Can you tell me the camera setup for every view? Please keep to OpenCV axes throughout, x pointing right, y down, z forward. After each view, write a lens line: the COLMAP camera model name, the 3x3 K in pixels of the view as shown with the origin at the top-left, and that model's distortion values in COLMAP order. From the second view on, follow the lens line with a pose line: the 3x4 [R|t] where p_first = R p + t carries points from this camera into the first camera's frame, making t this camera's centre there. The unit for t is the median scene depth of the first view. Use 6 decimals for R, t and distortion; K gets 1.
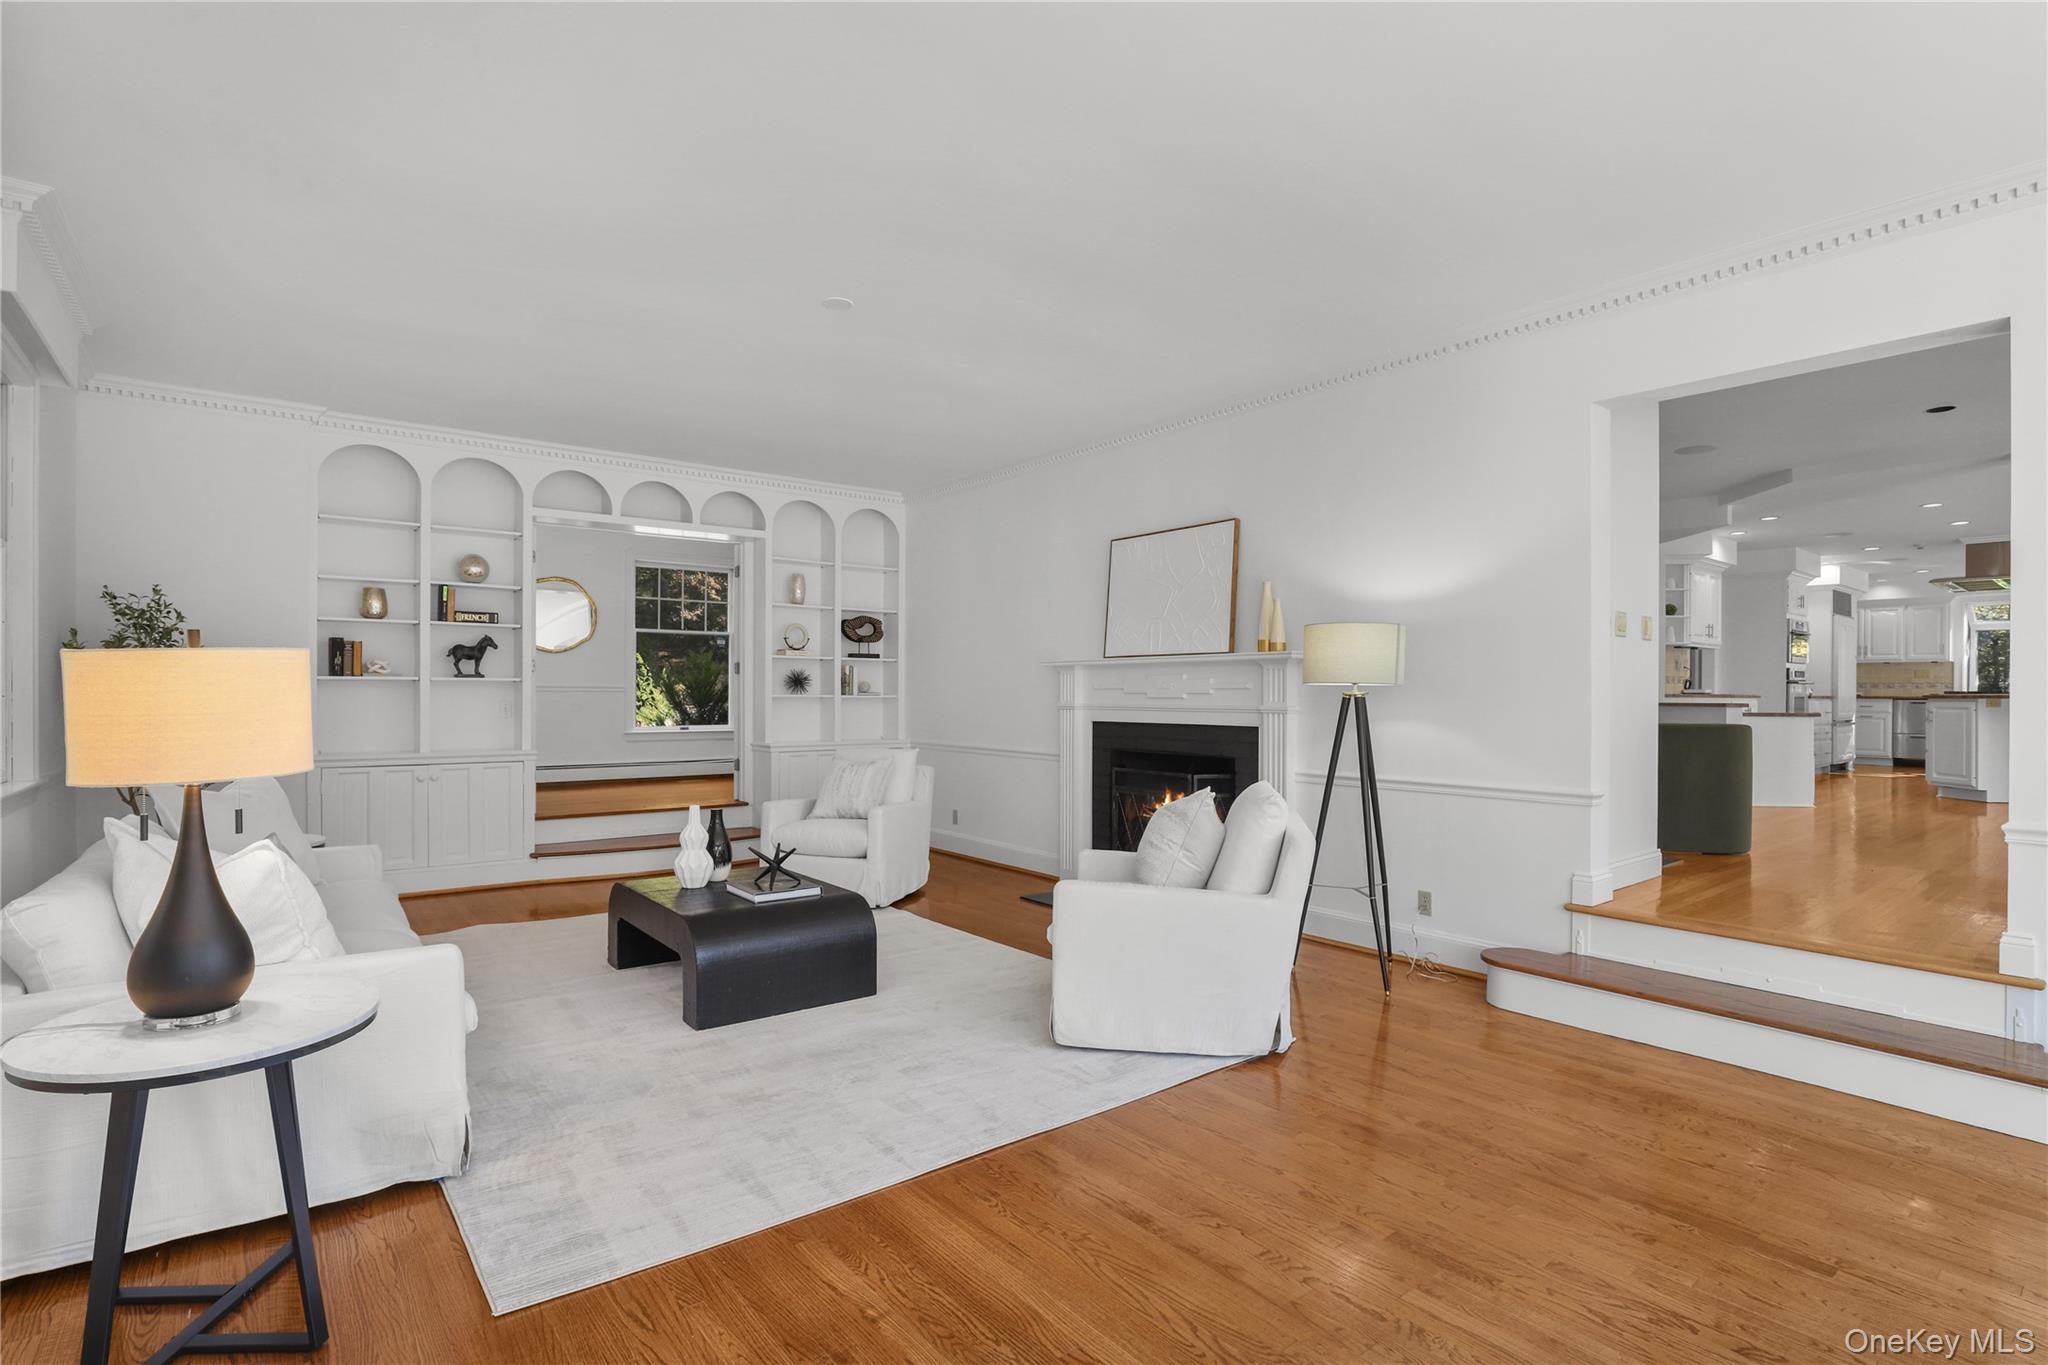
lens RADIAL K [[990.7, 0, 1024.0], [0, 990.7, 682.5], [0, 0, 1]] dist [-0.000227, 0.000345]
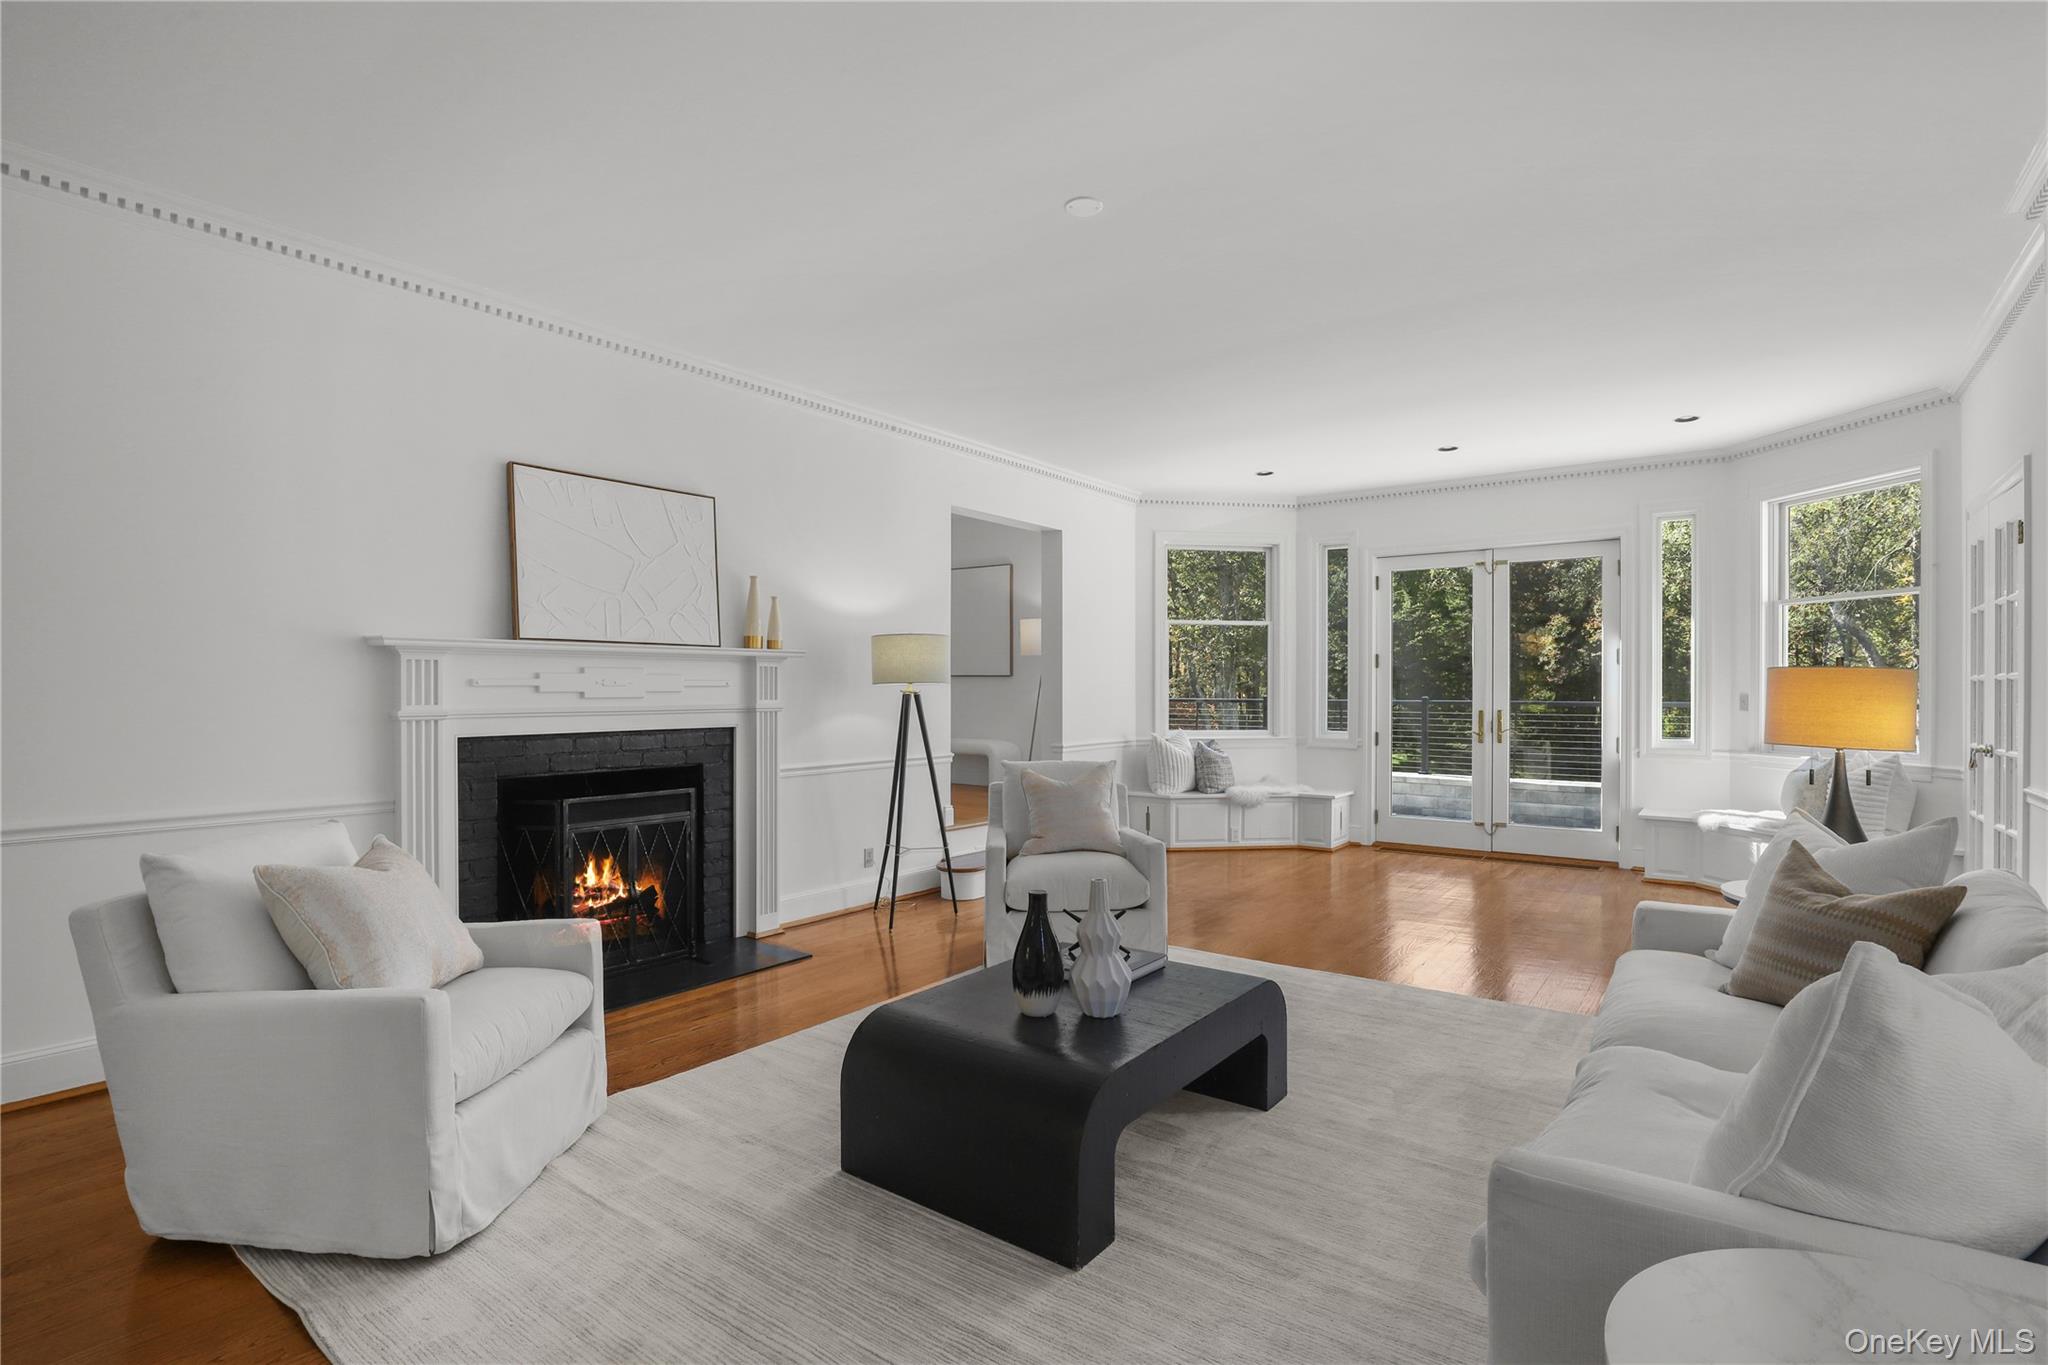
lens RADIAL K [[990.7, 0, 1024.0], [0, 990.7, 682.5], [0, 0, 1]] dist [-0.000227, 0.000345]
pose [[-0.256294, -0.003412, 0.966593, -0.666401], [-0.012087, 0.999927, 0.000325, -0.000602], [-0.966523, -0.011600, -0.256317, 0.874482]]
